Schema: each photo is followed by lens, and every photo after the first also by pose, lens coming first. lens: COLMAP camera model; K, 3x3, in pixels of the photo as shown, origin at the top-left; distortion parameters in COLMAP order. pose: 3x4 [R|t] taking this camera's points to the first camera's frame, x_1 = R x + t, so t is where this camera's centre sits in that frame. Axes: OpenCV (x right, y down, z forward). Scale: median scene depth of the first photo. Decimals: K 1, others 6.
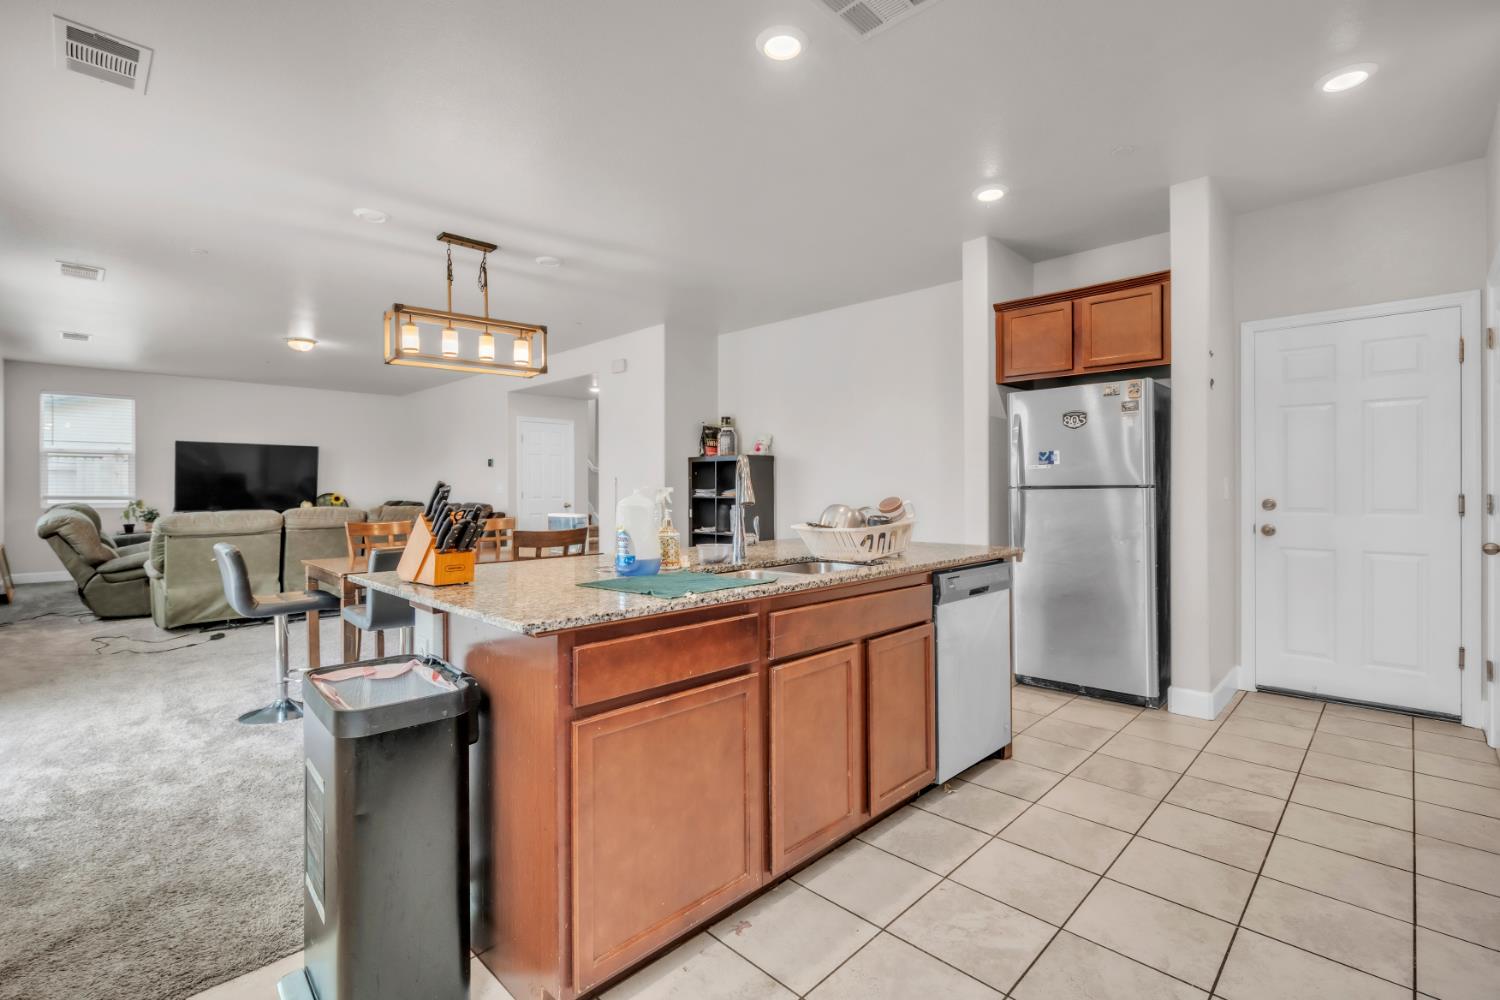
lens RADIAL K [[676.8, 0, 749.4], [0, 676.8, 495.2], [0, 0, 1]] dist [0.000961, 0.000018]
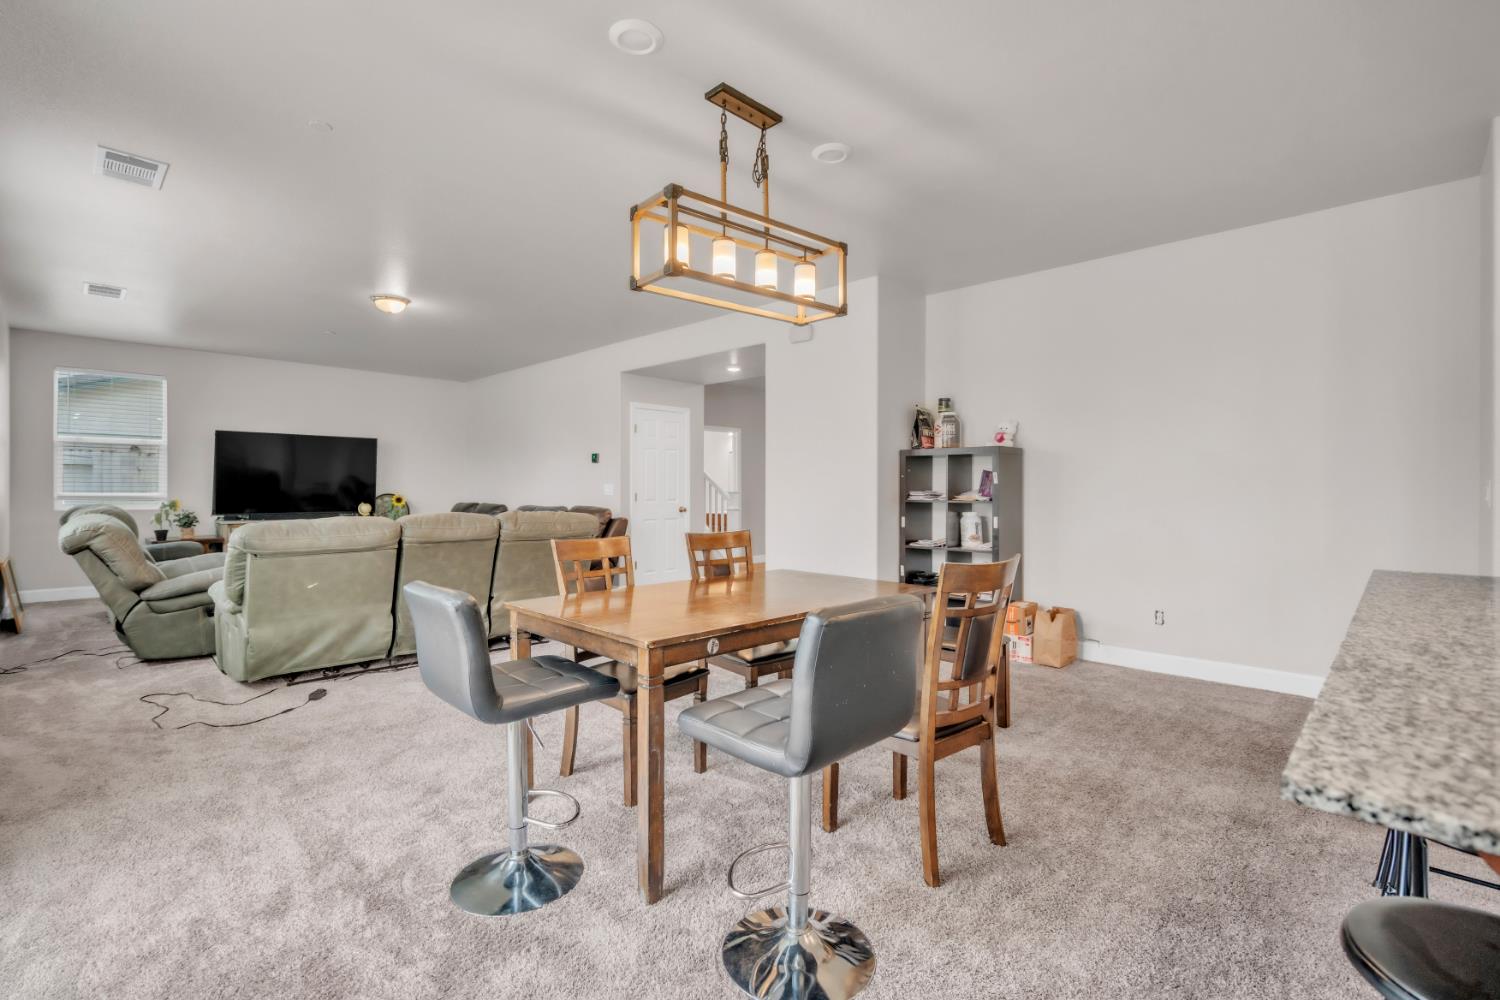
lens RADIAL K [[669.3, 0, 750.0], [0, 669.3, 500.0], [0, 0, 1]] dist [-0.002961, -0.000627]
pose [[0.999930, 0.004794, 0.010813, -0.302791], [-0.004834, 0.999982, 0.003642, -0.000507], [-0.010795, -0.003694, 0.999935, 0.262064]]
